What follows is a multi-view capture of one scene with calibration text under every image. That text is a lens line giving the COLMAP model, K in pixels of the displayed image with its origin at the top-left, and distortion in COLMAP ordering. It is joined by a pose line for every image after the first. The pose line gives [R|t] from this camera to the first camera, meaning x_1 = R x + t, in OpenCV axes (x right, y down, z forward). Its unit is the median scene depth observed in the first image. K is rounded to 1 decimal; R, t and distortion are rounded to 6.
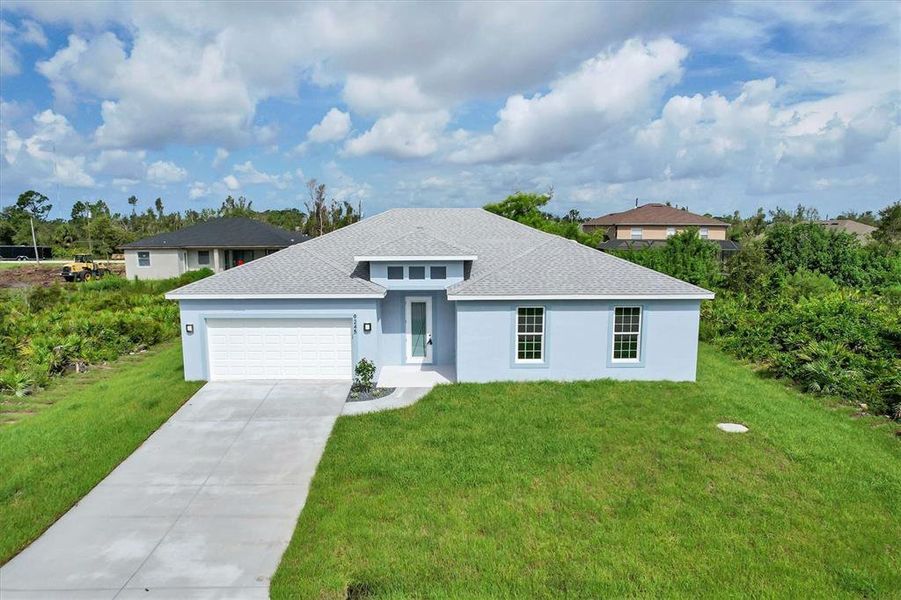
lens RADIAL K [[414.9, 0, 452.8], [0, 414.9, 301.1], [0, 0, 1]] dist [-0.012863, 0.006390]
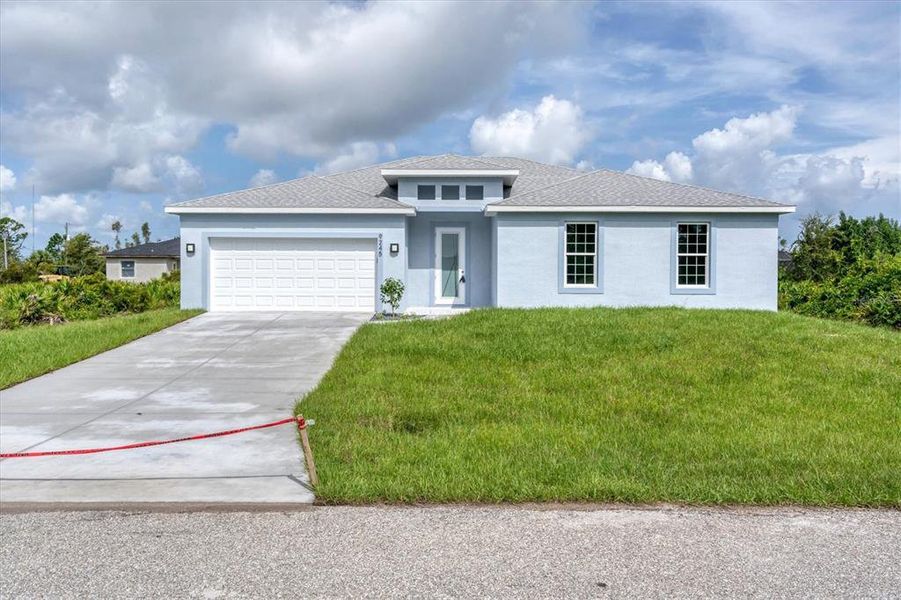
lens RADIAL K [[458.9, 0, 462.3], [0, 458.9, 291.8], [0, 0, 1]] dist [0.014480, -0.006744]
pose [[0.999961, 0.005682, -0.006761, -0.054721], [-0.006388, 0.993985, -0.109328, 0.259054], [0.006099, 0.109367, 0.993983, 0.044821]]
